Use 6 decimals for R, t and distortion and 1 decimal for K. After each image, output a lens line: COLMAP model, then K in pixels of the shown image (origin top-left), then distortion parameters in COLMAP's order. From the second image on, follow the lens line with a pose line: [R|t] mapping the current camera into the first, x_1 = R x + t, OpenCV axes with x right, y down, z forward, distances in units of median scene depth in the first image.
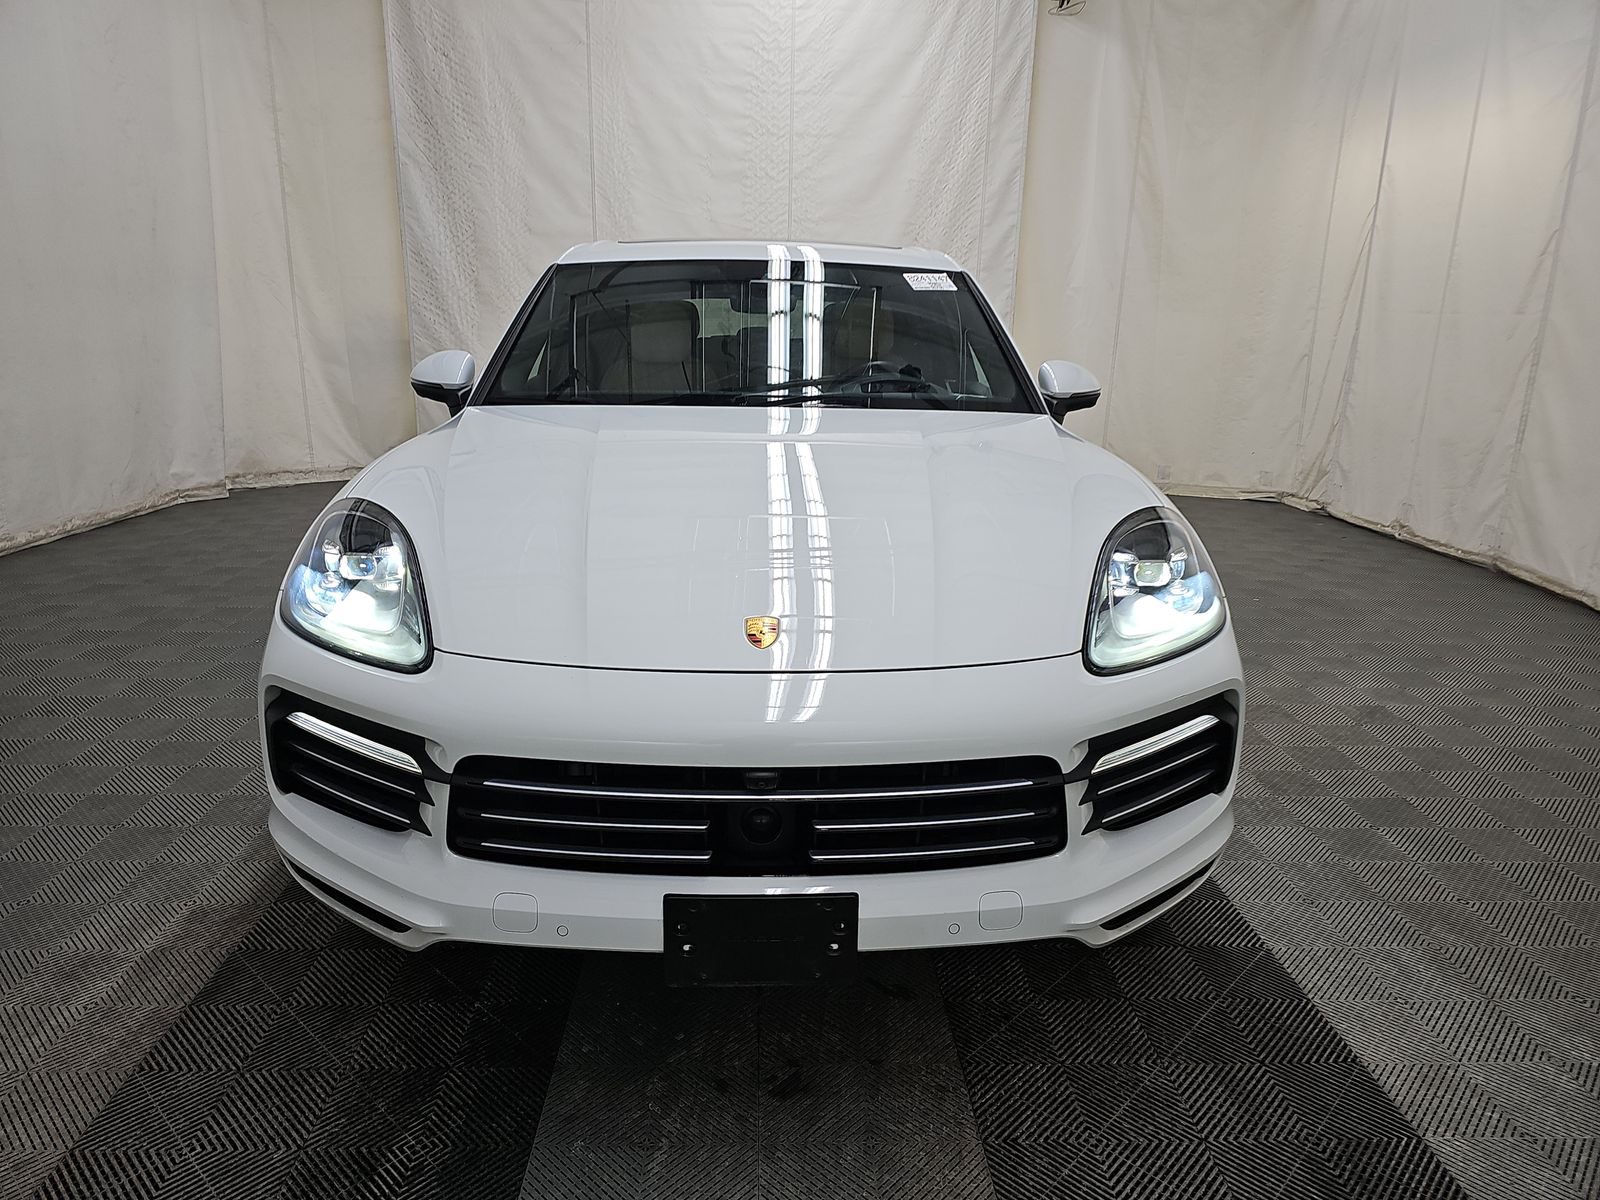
lens RADIAL K [[1072.6, 0, 793.7], [0, 1072.6, 583.7], [0, 0, 1]] dist [0.045083, -0.040180]
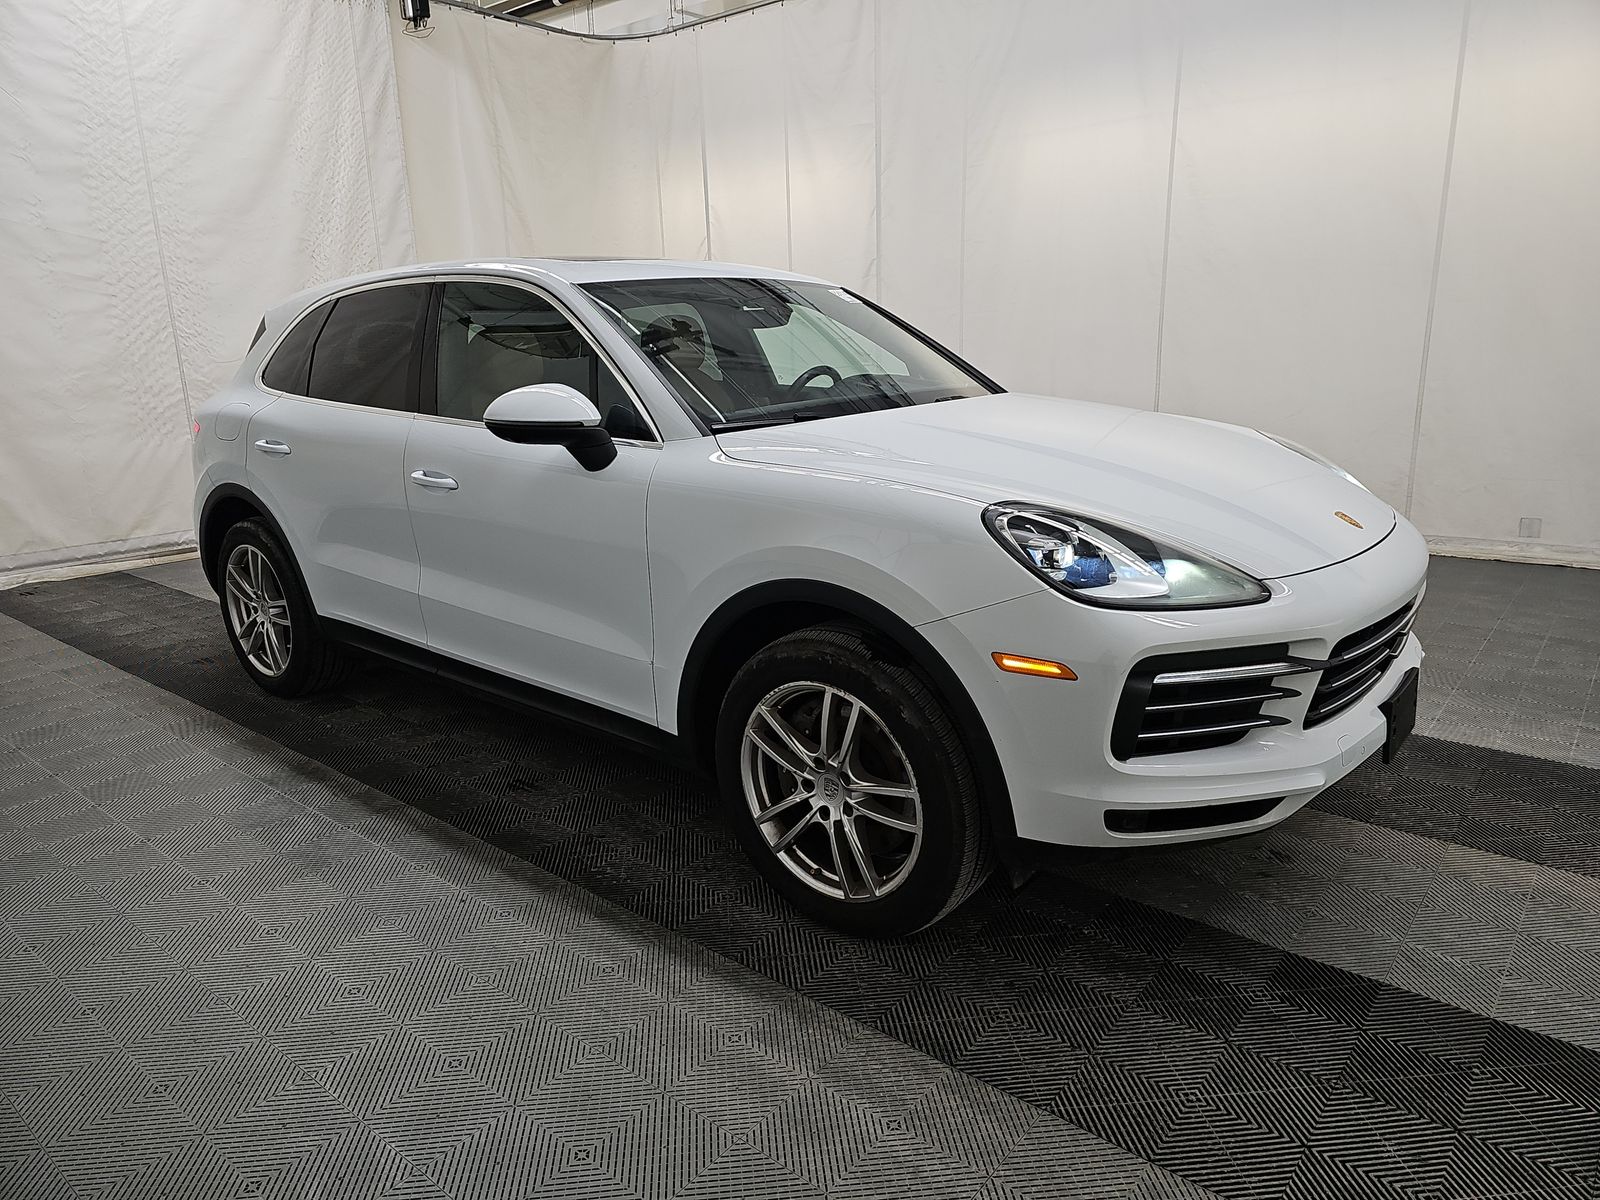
lens RADIAL K [[1072.6, 0, 793.7], [0, 1072.6, 583.7], [0, 0, 1]] dist [0.045083, -0.040180]
pose [[0.661608, -0.207319, 0.720620, -0.342005], [0.216670, 0.972882, 0.080967, -0.037548], [-0.717864, 0.102568, 0.688586, 0.108545]]
